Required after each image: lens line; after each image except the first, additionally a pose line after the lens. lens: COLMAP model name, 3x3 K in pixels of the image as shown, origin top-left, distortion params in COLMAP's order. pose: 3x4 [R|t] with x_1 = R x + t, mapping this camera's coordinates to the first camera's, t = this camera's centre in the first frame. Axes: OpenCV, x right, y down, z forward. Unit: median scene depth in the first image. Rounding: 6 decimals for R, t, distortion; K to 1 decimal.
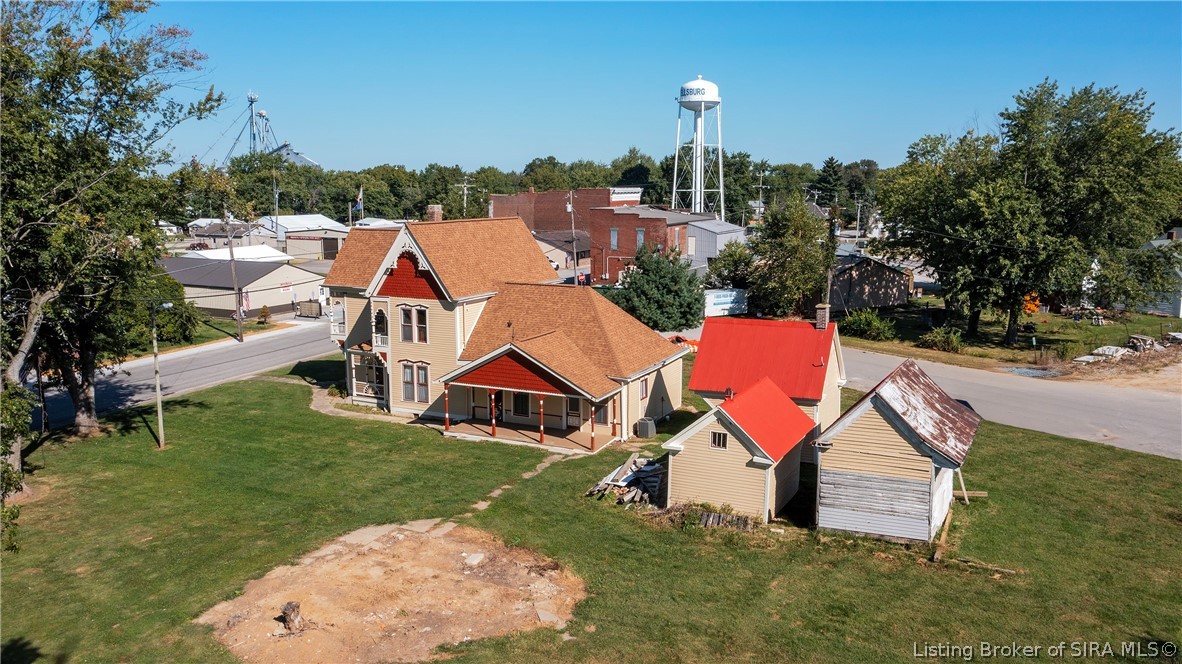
lens RADIAL K [[938.8, 0, 591.0], [0, 938.8, 332.0], [0, 0, 1]] dist [-0.023727, 0.004418]
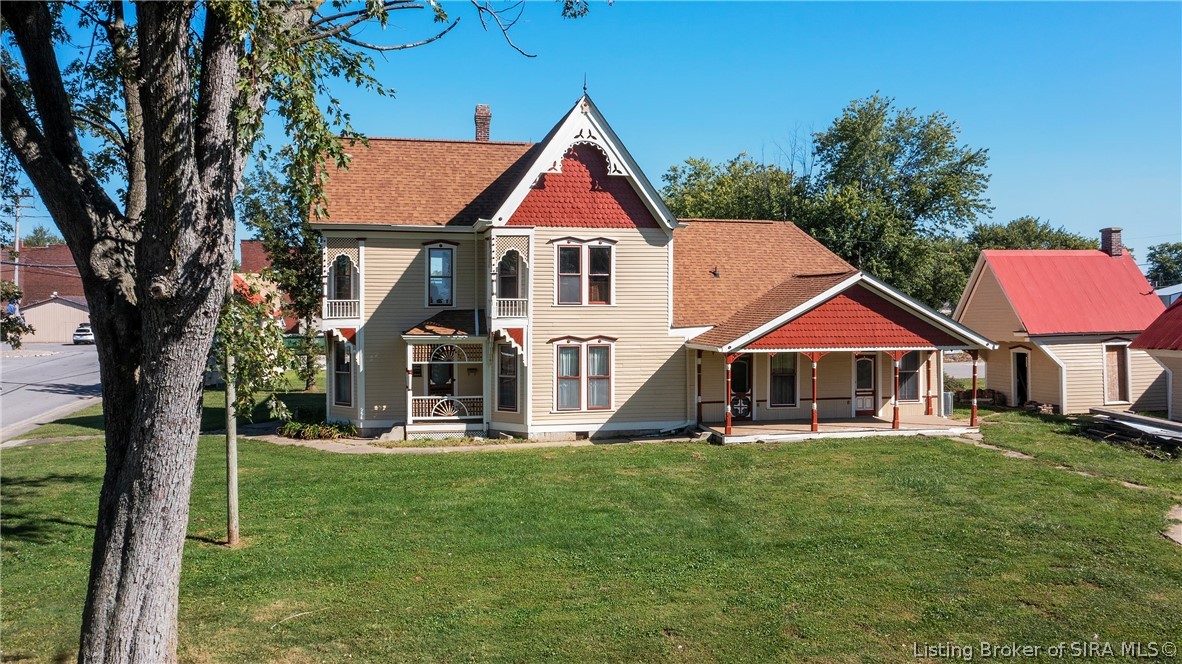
lens RADIAL K [[938.8, 0, 591.0], [0, 938.8, 332.0], [0, 0, 1]] dist [-0.023727, 0.004418]
pose [[0.777460, -0.016696, 0.628711, -0.560057], [0.096928, 0.990885, -0.093547, 0.083795], [-0.621419, 0.133669, 0.771992, 0.566252]]
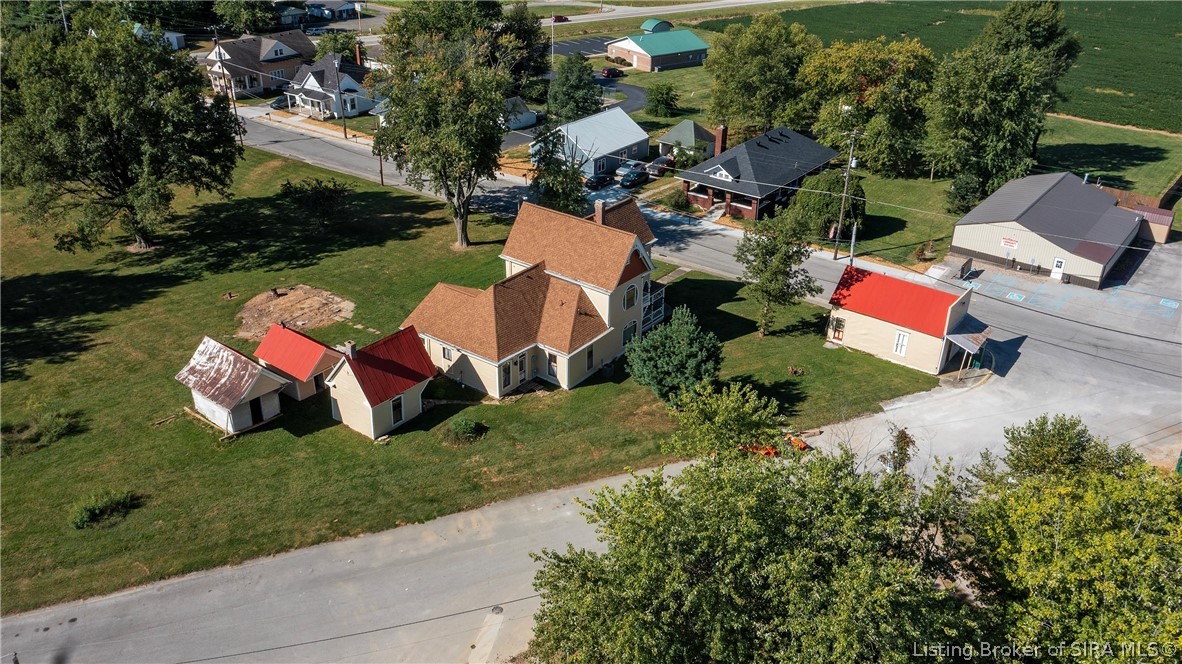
lens RADIAL K [[938.8, 0, 591.0], [0, 938.8, 332.0], [0, 0, 1]] dist [-0.023727, 0.004418]
pose [[-0.188832, 0.447930, -0.873900, 1.272488], [-0.180405, 0.858941, 0.479244, -0.710956], [0.965296, 0.248153, -0.081387, 1.283248]]
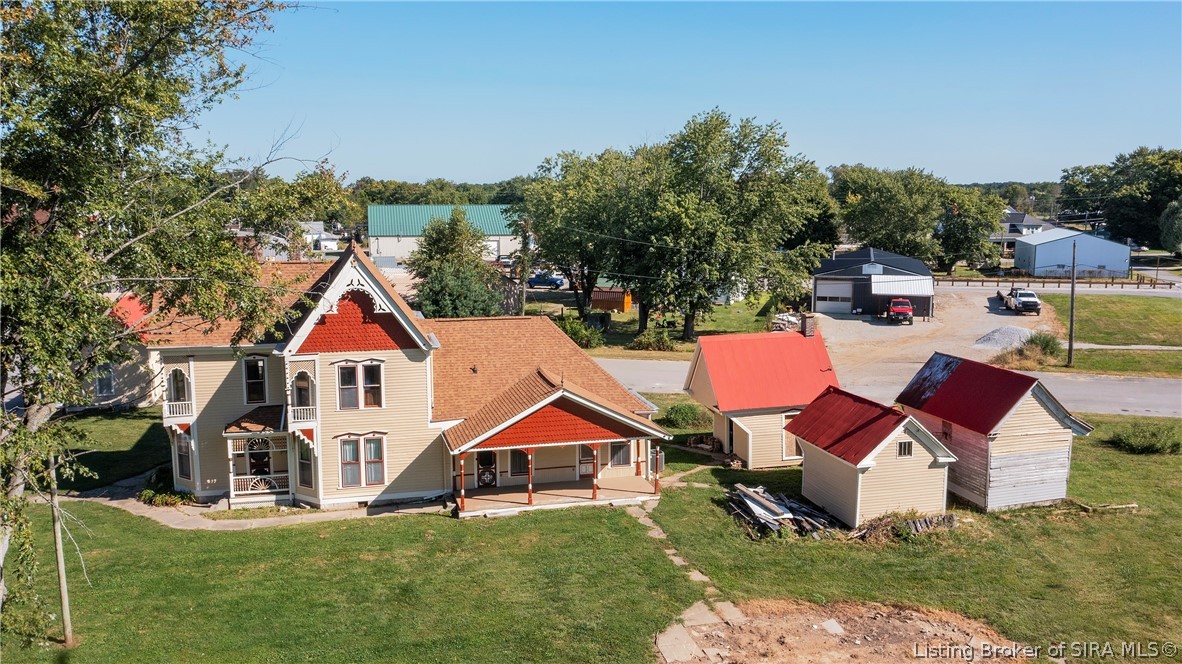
lens RADIAL K [[938.8, 0, 591.0], [0, 938.8, 332.0], [0, 0, 1]] dist [-0.023727, 0.004418]
pose [[0.752463, -0.094827, 0.651773, -0.549832], [0.101967, 0.994422, 0.026959, -0.053631], [-0.650694, 0.046174, 0.757935, 0.304445]]
